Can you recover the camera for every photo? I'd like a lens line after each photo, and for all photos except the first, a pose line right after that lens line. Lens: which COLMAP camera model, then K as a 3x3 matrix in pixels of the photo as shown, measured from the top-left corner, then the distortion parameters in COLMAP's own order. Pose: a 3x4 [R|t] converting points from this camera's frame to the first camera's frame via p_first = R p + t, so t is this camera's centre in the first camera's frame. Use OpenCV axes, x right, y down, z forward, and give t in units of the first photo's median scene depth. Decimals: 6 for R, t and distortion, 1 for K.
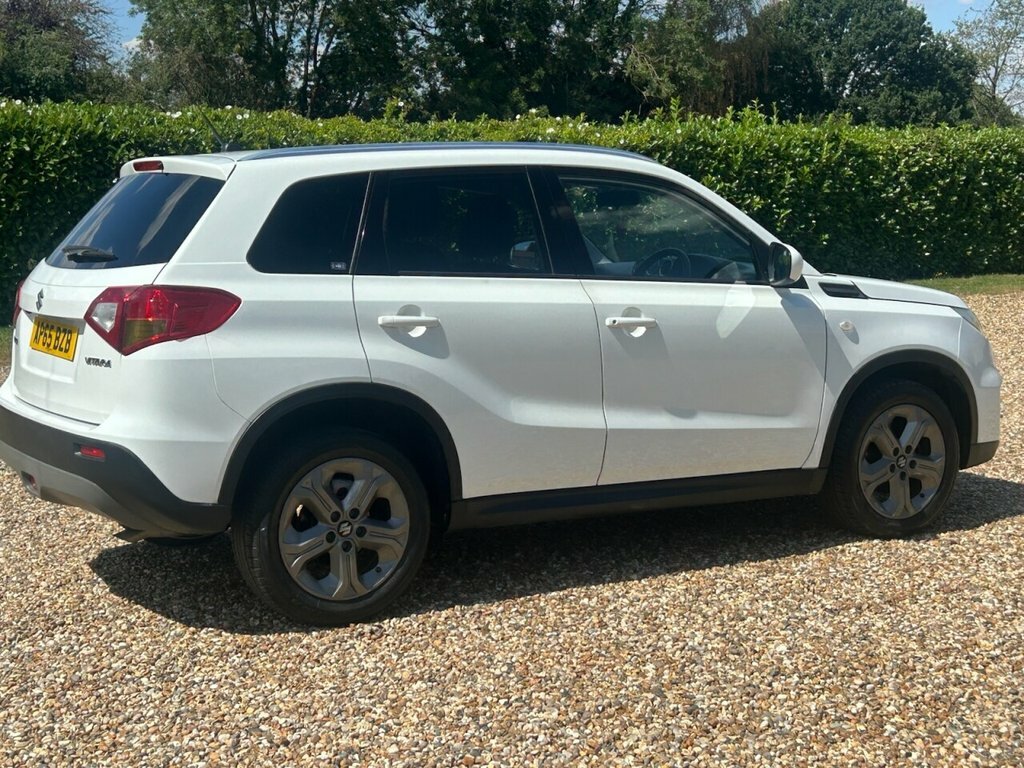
lens RADIAL K [[1572.0, 0, 514.3], [0, 1572.0, 384.5], [0, 0, 1]] dist [0.242939, -0.872115]
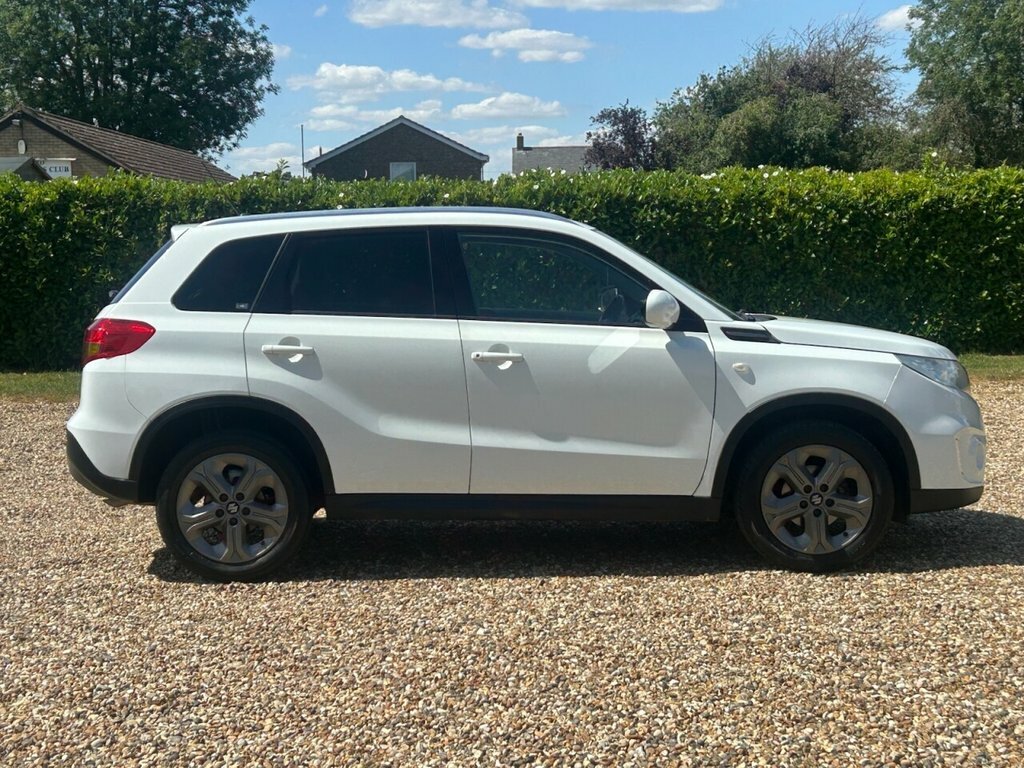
lens RADIAL K [[1572.0, 0, 514.3], [0, 1572.0, 384.5], [0, 0, 1]] dist [0.242939, -0.872115]
pose [[0.858338, 0.033485, -0.511992, 0.717243], [-0.049559, 0.998613, -0.017774, 0.001658], [0.510686, 0.040630, 0.858807, -0.004693]]
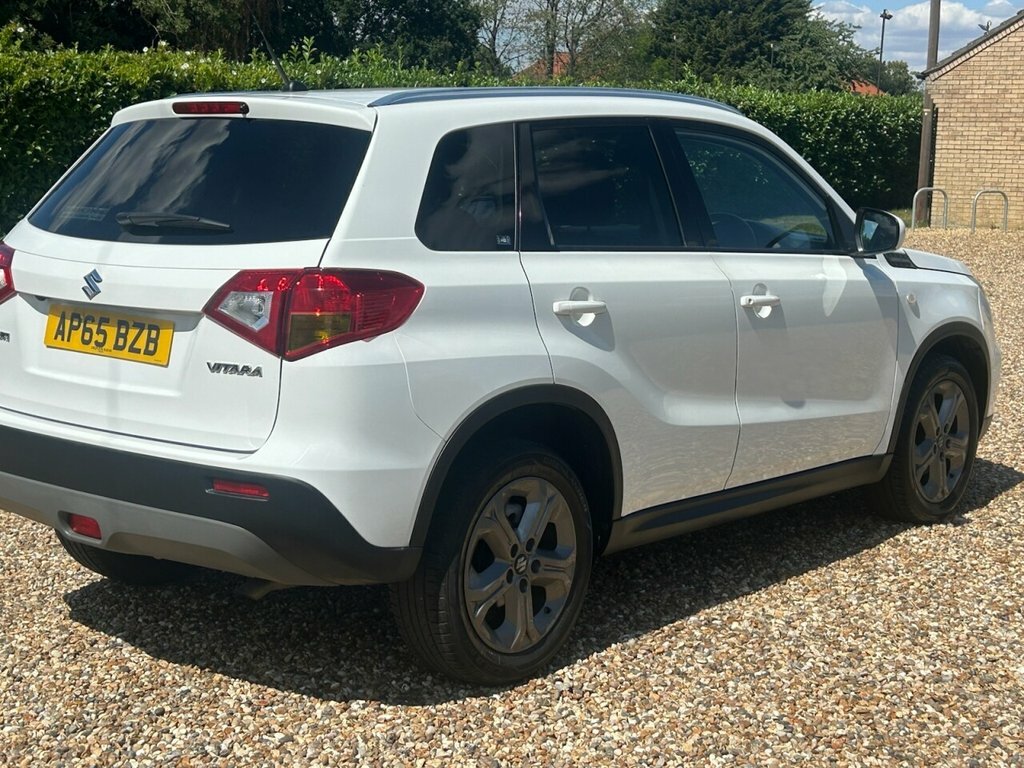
lens RADIAL K [[1572.0, 0, 514.3], [0, 1572.0, 384.5], [0, 0, 1]] dist [0.242939, -0.872115]
pose [[0.948068, -0.030251, 0.316627, -0.346592], [0.019022, 0.999078, 0.038496, -0.030869], [-0.317499, -0.030474, 0.947769, 0.221711]]
